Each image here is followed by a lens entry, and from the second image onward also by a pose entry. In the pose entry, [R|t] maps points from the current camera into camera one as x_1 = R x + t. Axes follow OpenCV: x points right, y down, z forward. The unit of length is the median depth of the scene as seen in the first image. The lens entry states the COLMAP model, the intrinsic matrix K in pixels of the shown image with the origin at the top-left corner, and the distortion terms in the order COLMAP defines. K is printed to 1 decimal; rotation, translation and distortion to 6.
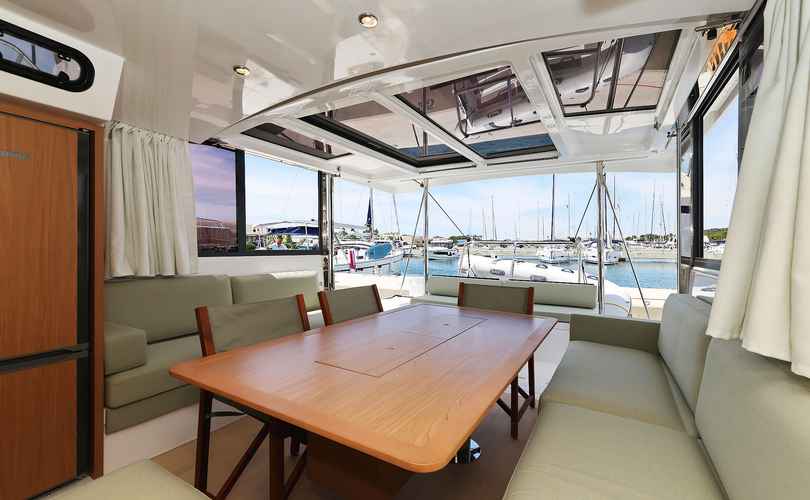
lens RADIAL K [[361.7, 0, 396.7], [0, 361.7, 253.2], [0, 0, 1]] dist [0.023908, -0.000063]
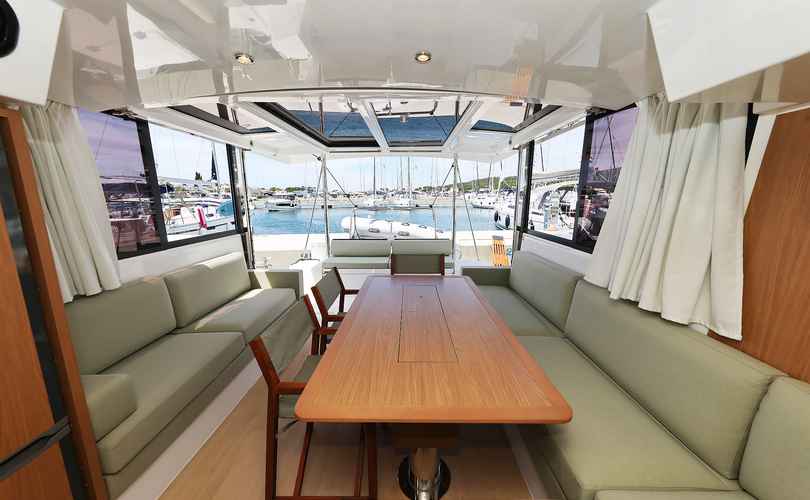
lens RADIAL K [[300.5, 0, 412.8], [0, 300.5, 249.7], [0, 0, 1]] dist [0.002572, 0.000110]
pose [[0.848514, -0.100019, 0.519635, -0.187749], [0.014240, 0.985935, 0.166520, -0.064383], [-0.528981, -0.133895, 0.838004, 0.056738]]
